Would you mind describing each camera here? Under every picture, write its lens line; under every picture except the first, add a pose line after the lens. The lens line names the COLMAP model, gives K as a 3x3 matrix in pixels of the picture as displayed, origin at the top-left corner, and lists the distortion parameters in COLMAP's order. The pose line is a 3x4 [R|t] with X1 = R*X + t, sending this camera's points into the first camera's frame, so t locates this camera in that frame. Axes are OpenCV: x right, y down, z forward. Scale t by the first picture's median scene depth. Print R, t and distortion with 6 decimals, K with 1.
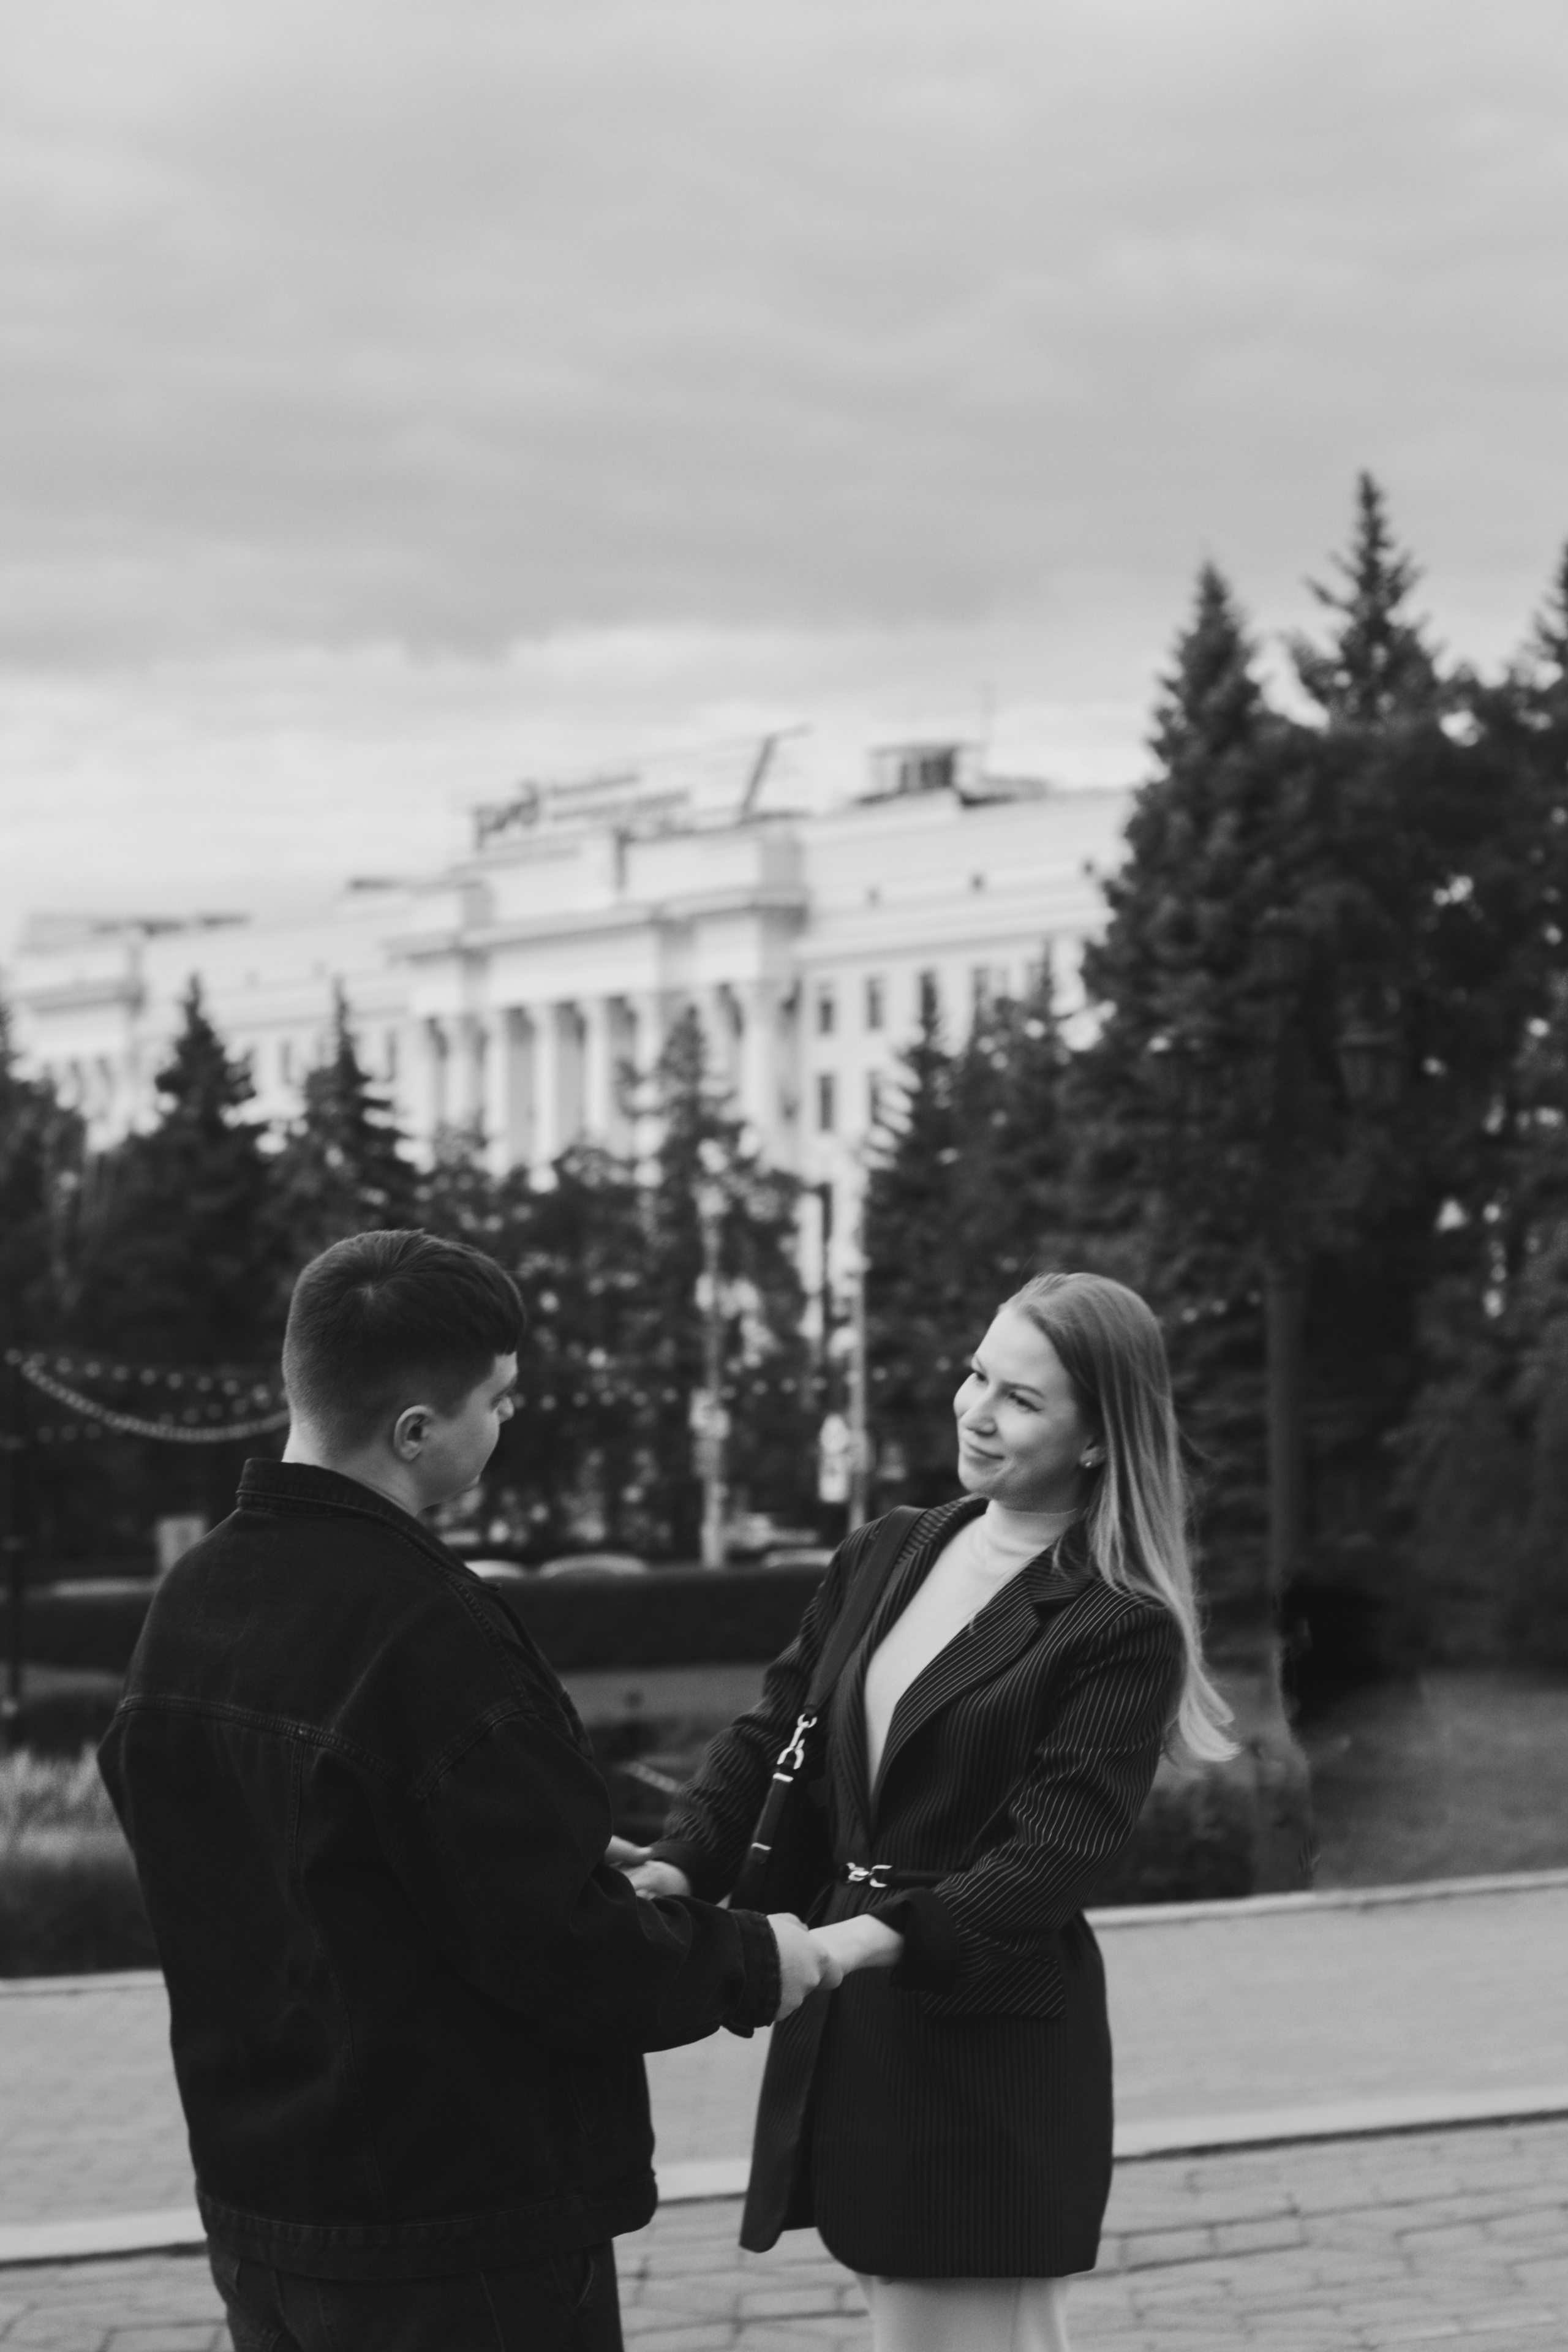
lens RADIAL K [[11056.5, 0, 787.2], [0, 11056.5, 1172.3], [0, 0, 1]] dist [0.150676, 0.000000]
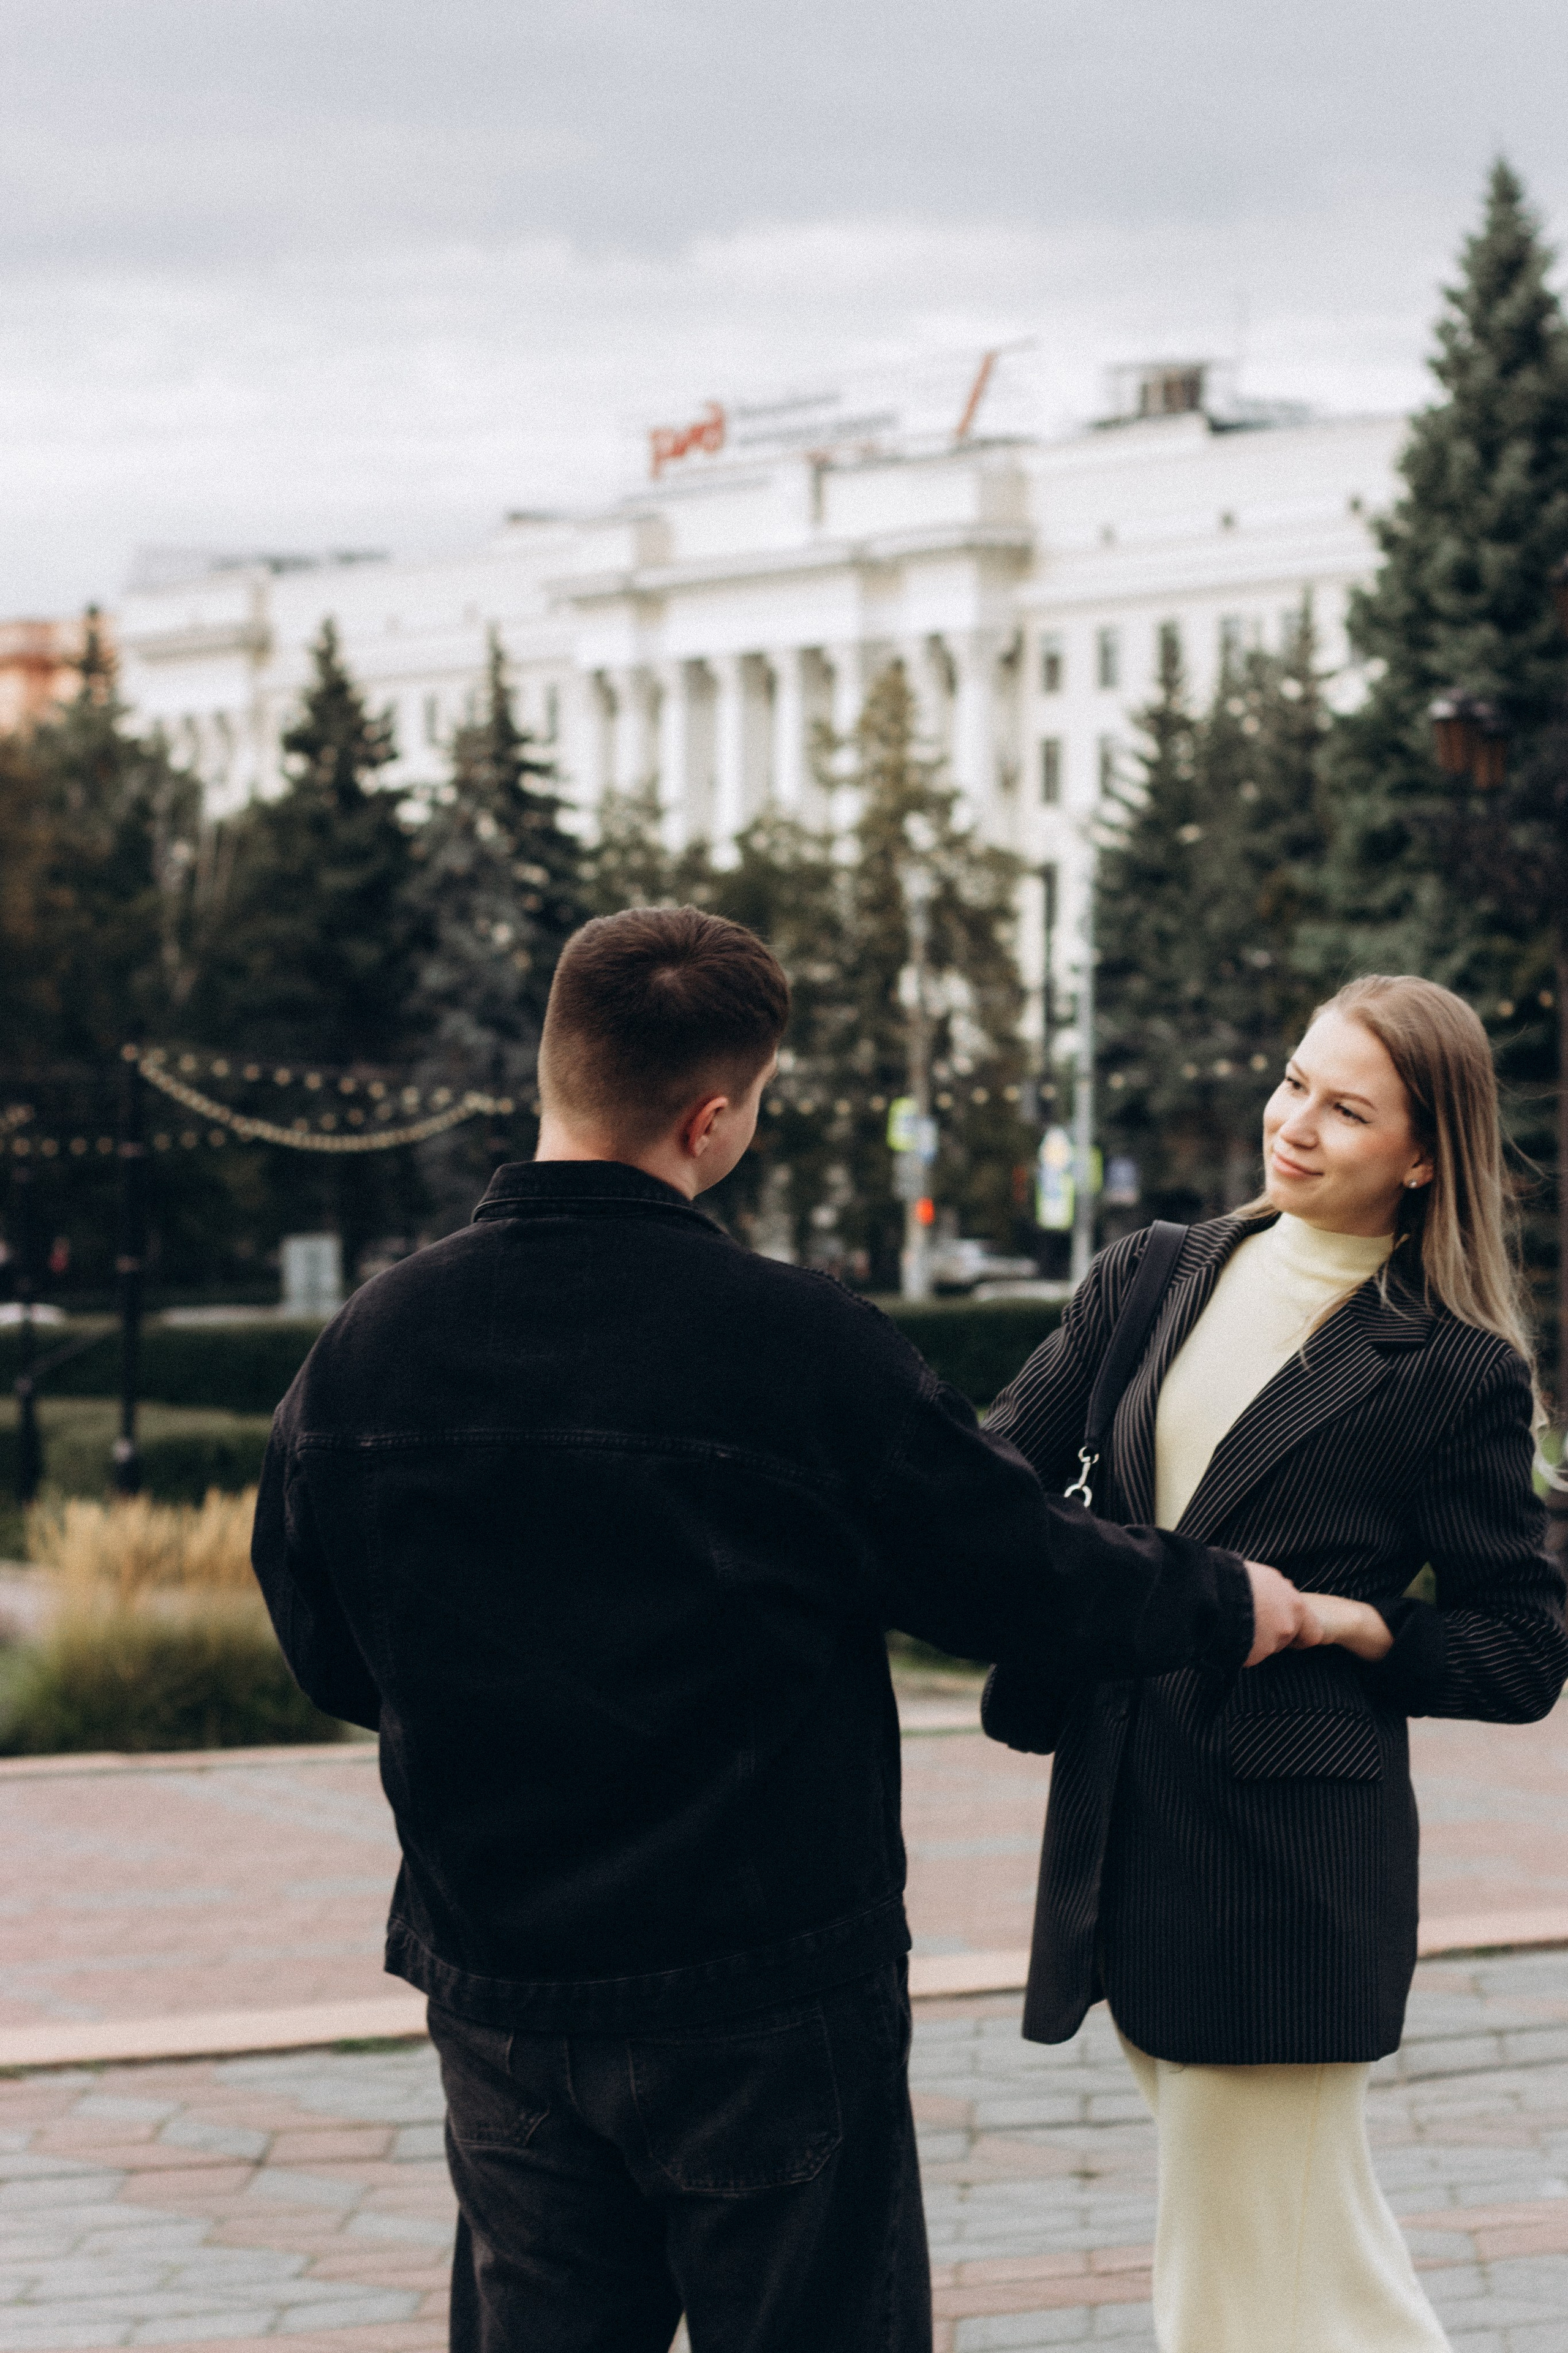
lens RADIAL K [[11060.3, 0, 779.3], [0, 11060.3, 1180.2], [0, 0, 1]] dist [0.150676, 0.000000]
pose [[0.999005, 0.009965, -0.043482, 0.020427], [-0.008766, 0.999578, 0.027693, 0.001984], [0.043739, -0.027284, 0.998670, 0.124208]]
